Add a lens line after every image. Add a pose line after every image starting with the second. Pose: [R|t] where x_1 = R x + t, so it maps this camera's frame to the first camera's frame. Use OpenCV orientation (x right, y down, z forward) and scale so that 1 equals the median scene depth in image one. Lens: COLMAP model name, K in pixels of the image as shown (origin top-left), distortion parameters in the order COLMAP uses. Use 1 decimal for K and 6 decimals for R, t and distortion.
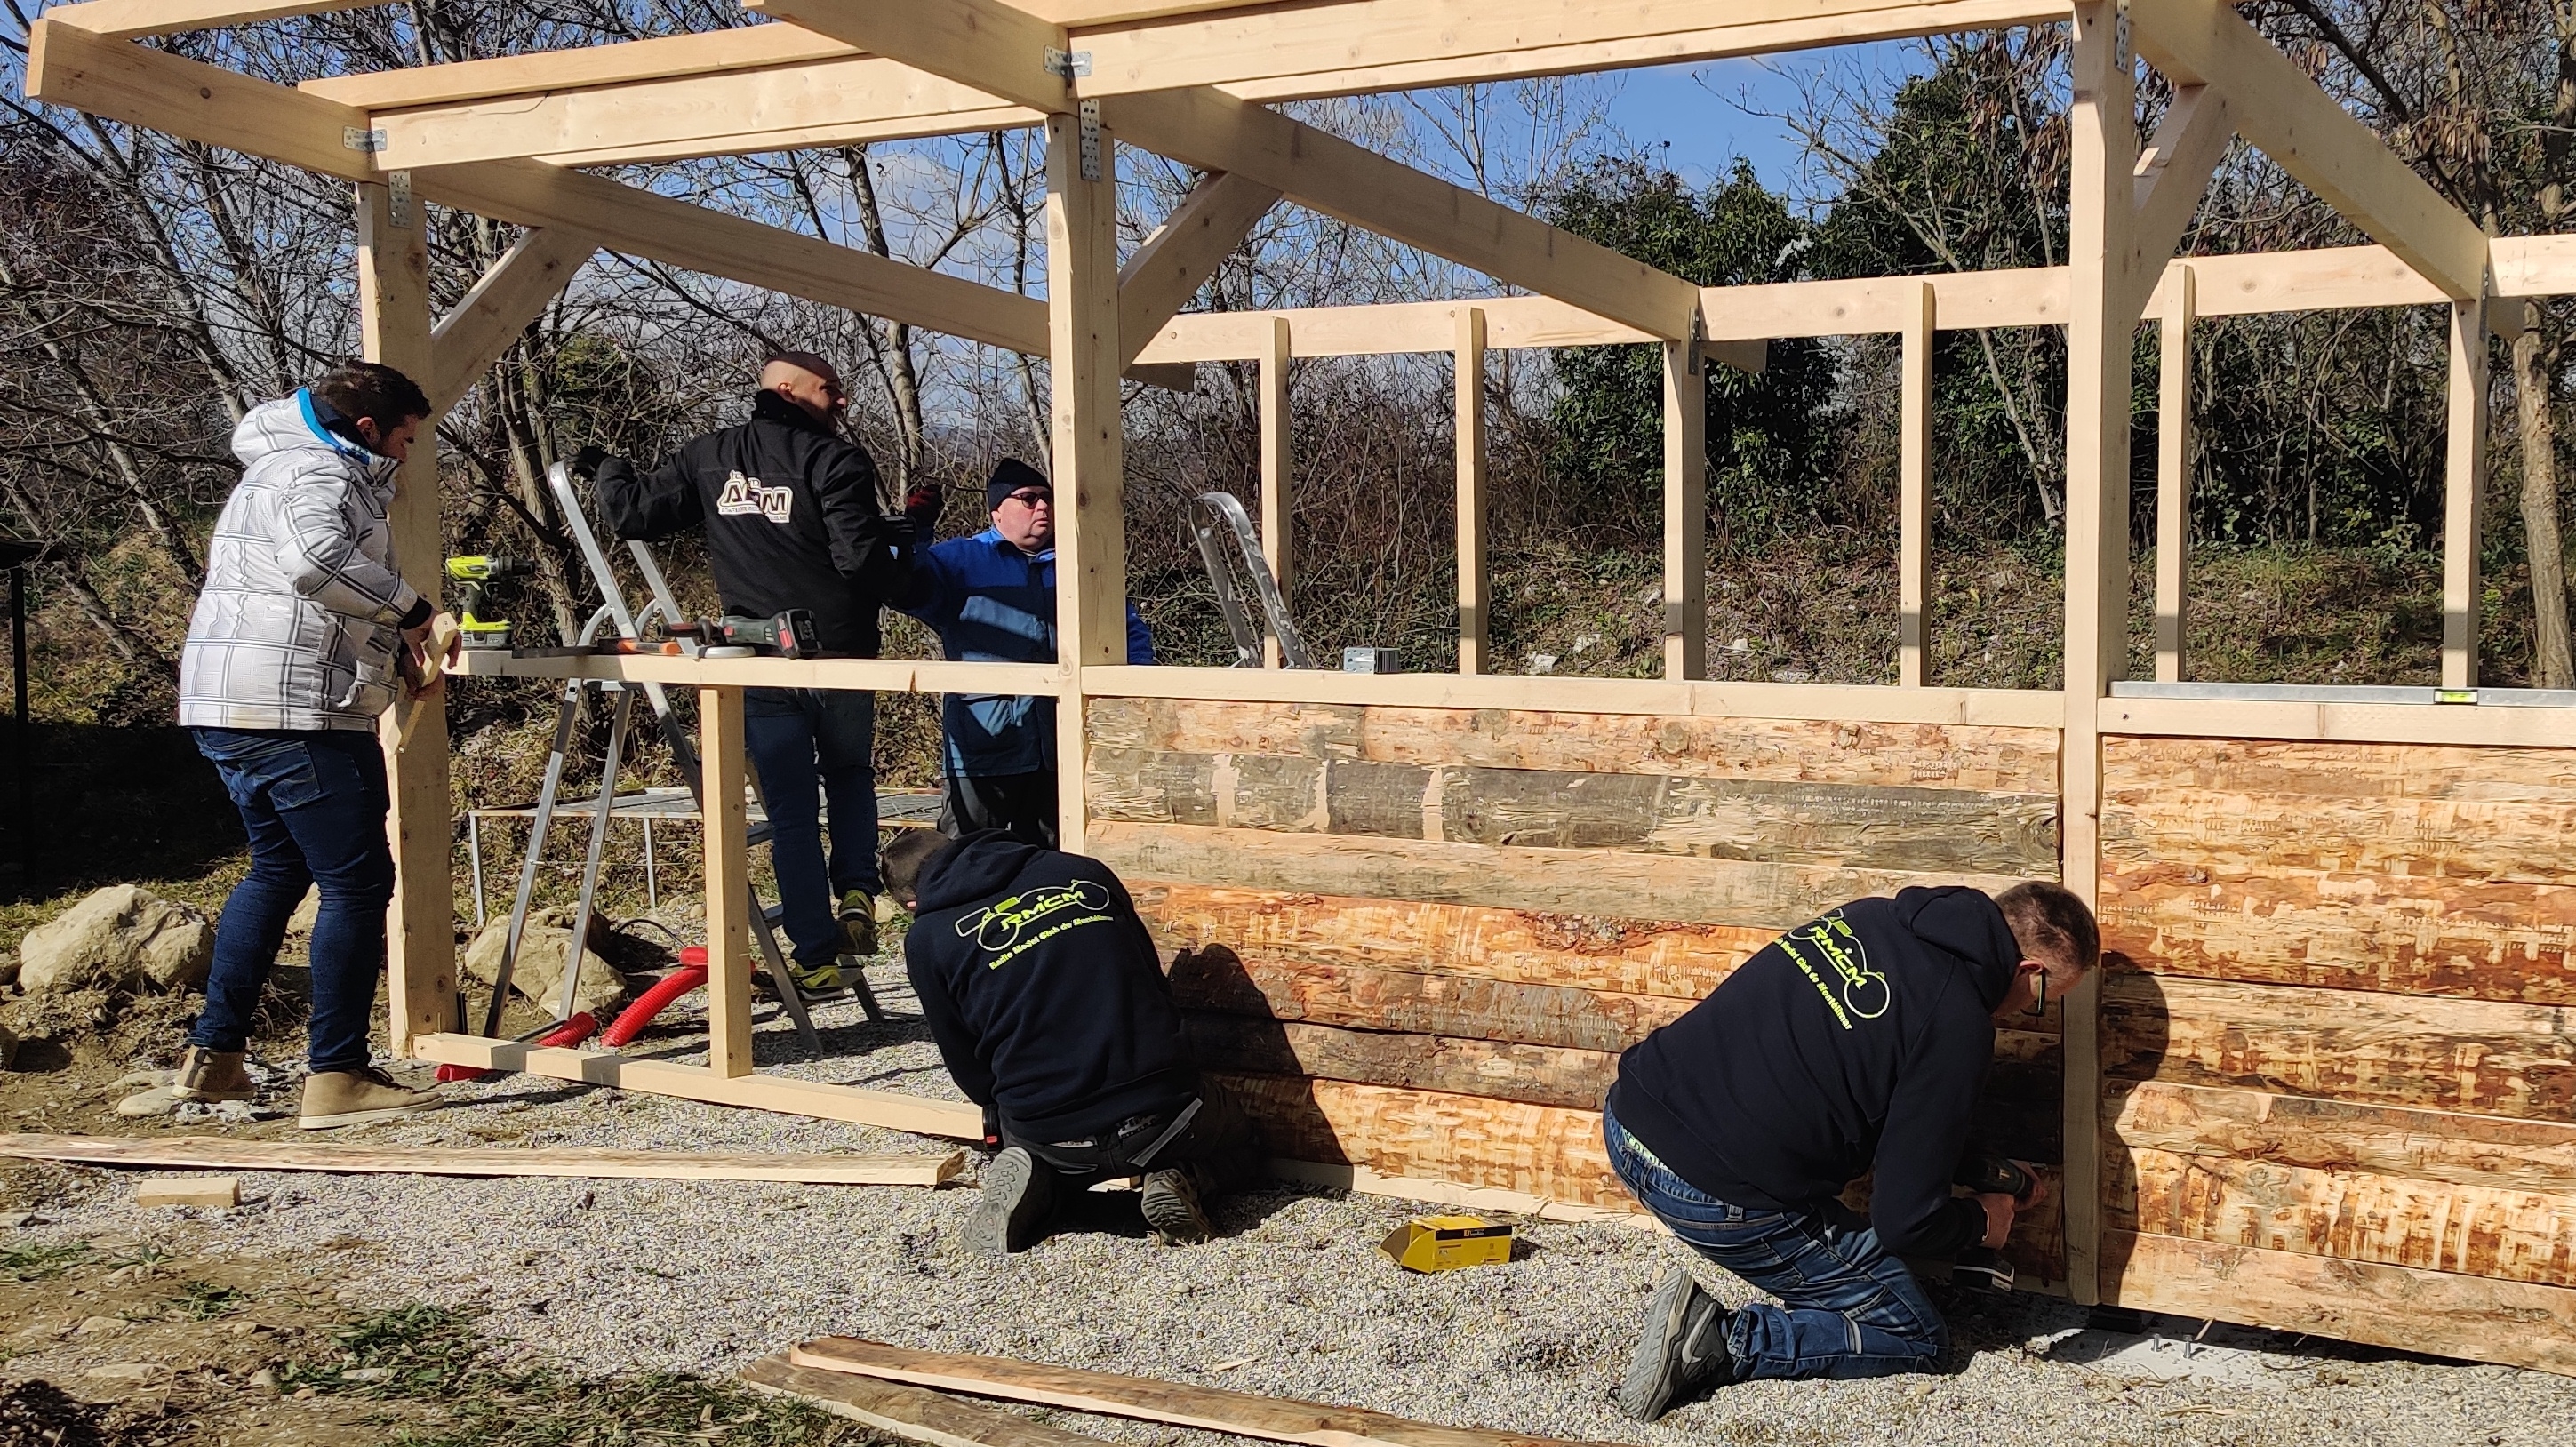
lens RADIAL K [[2115.0, 0, 1217.1], [0, 2115.0, 651.1], [0, 0, 1]] dist [0.034862, -0.027279]
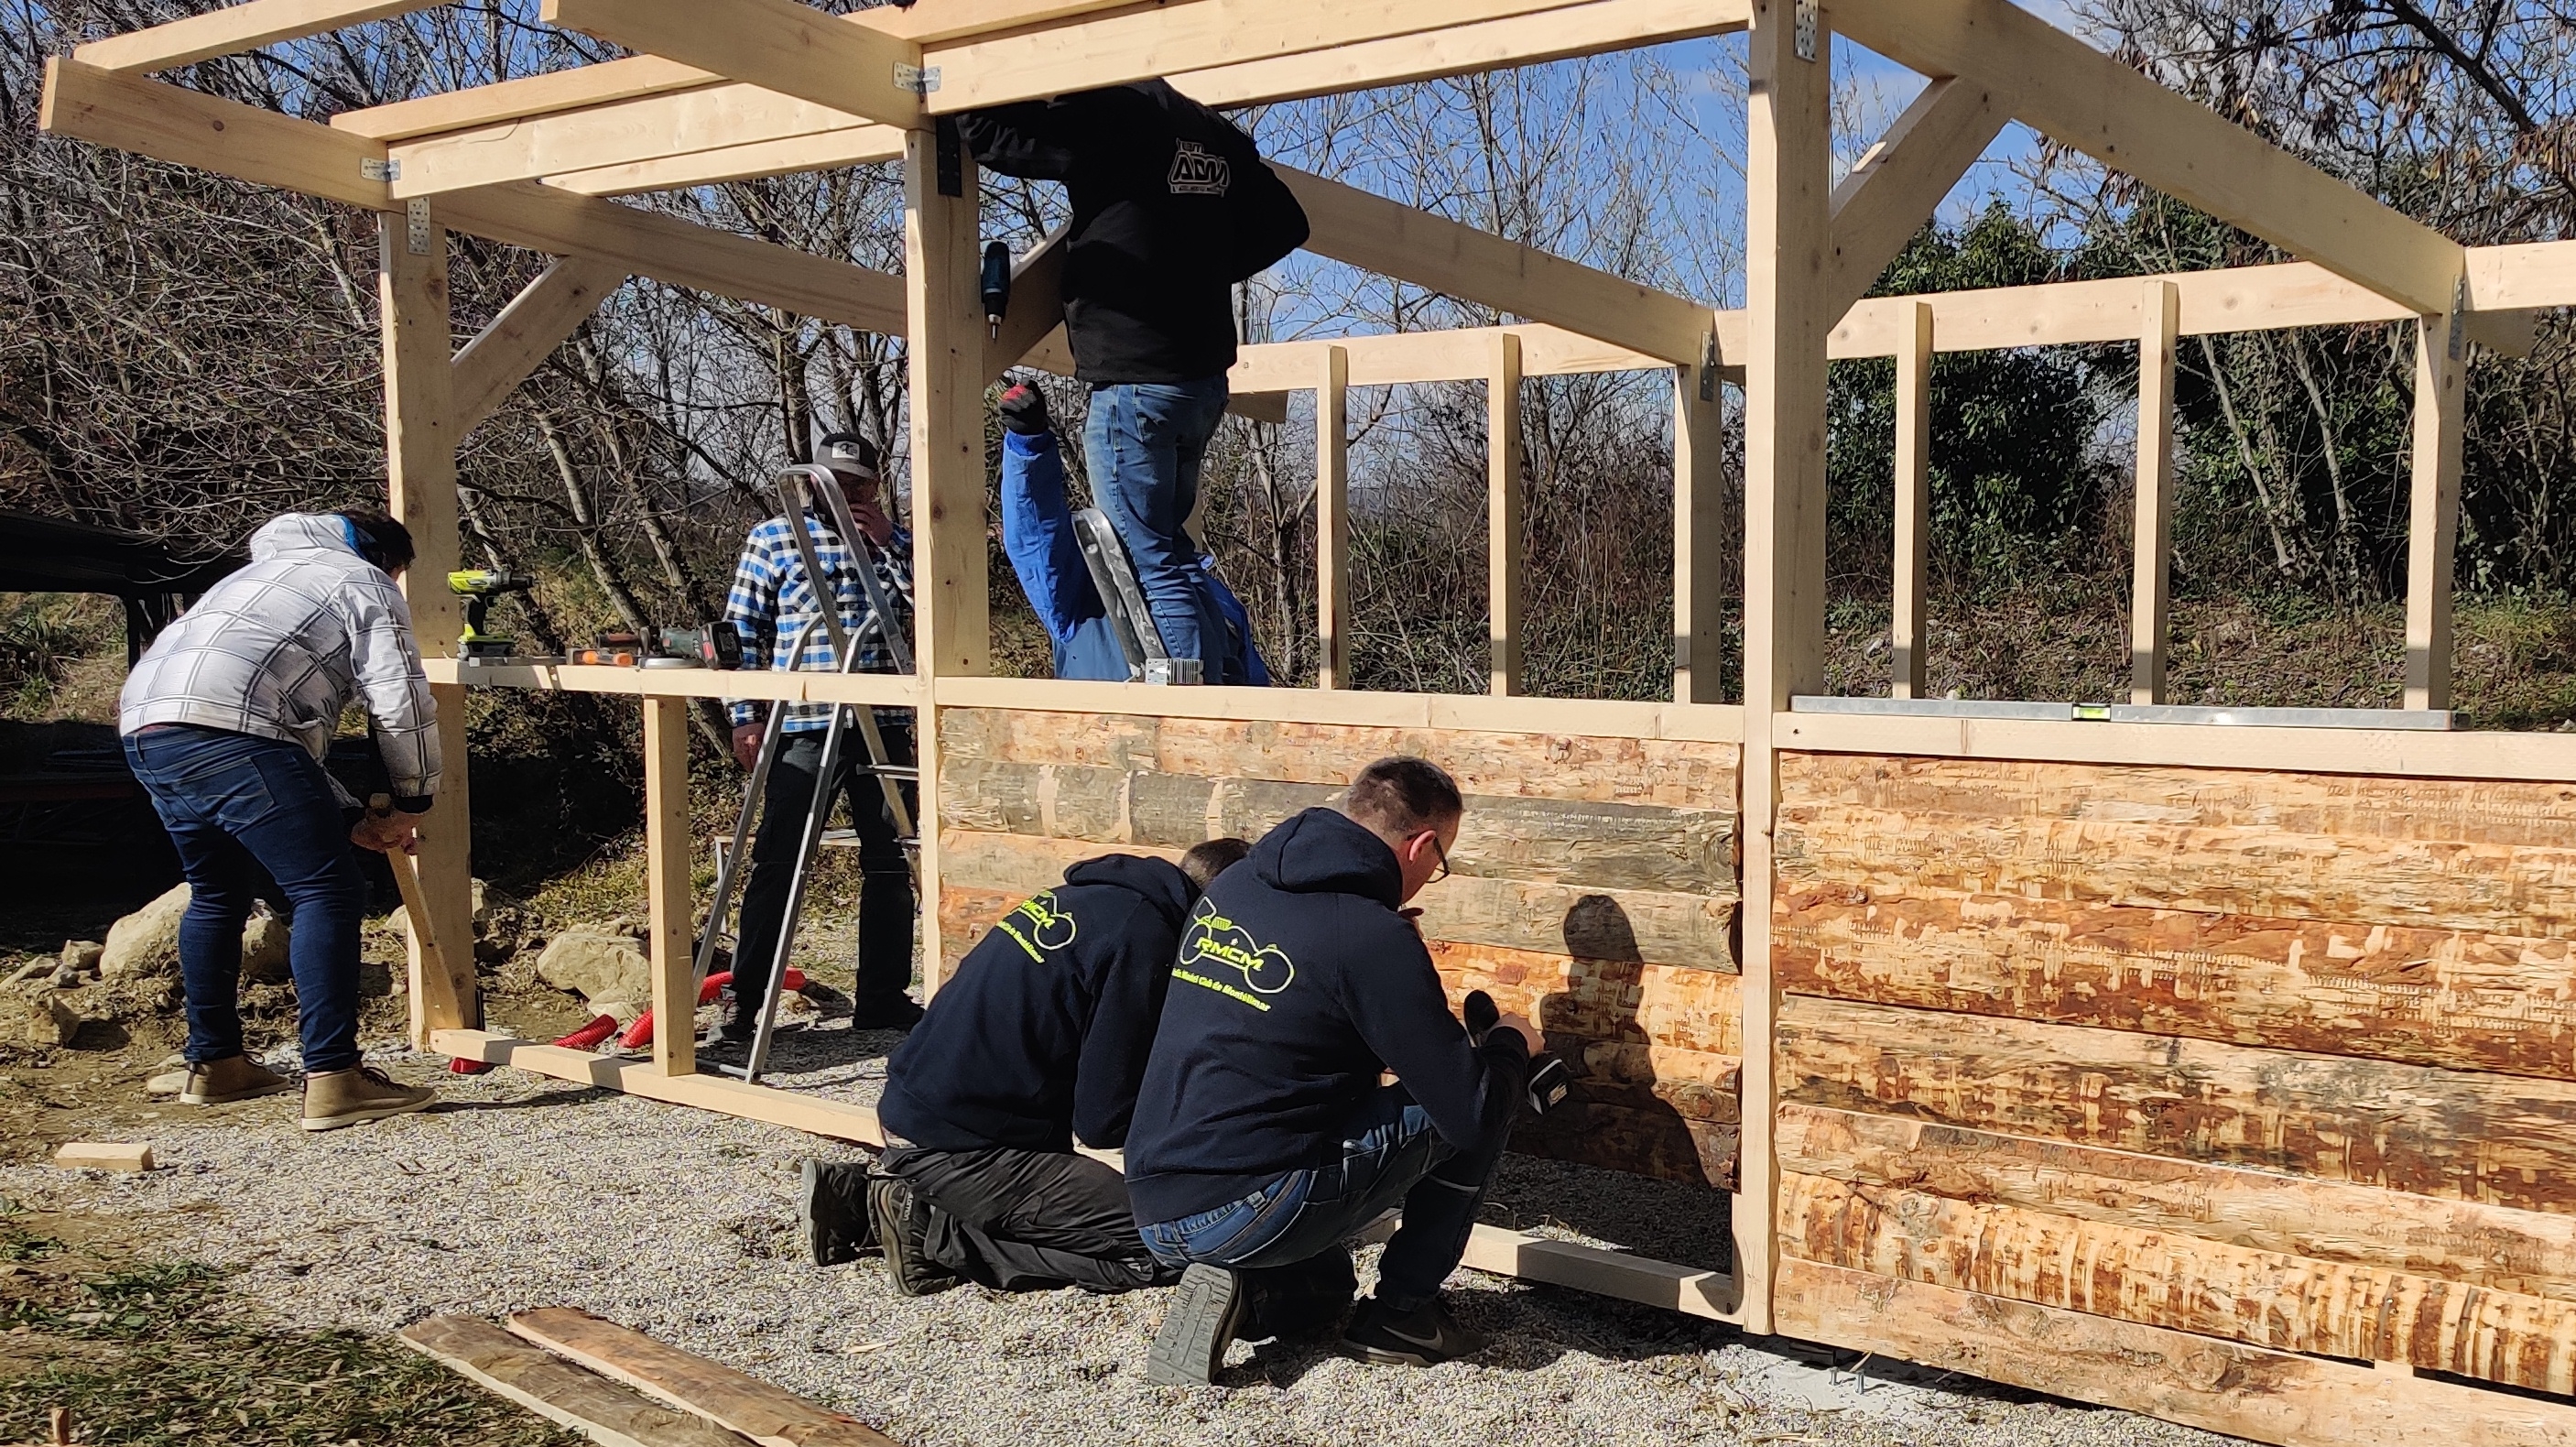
lens RADIAL K [[2115.1, 0, 1284.0], [0, 2115.1, 738.3], [0, 0, 1]] dist [0.034862, -0.027279]
pose [[0.993860, 0.019576, -0.108901, 0.236423], [-0.017561, 0.999657, 0.019432, 0.015190], [0.109244, -0.017401, 0.993863, 0.010005]]
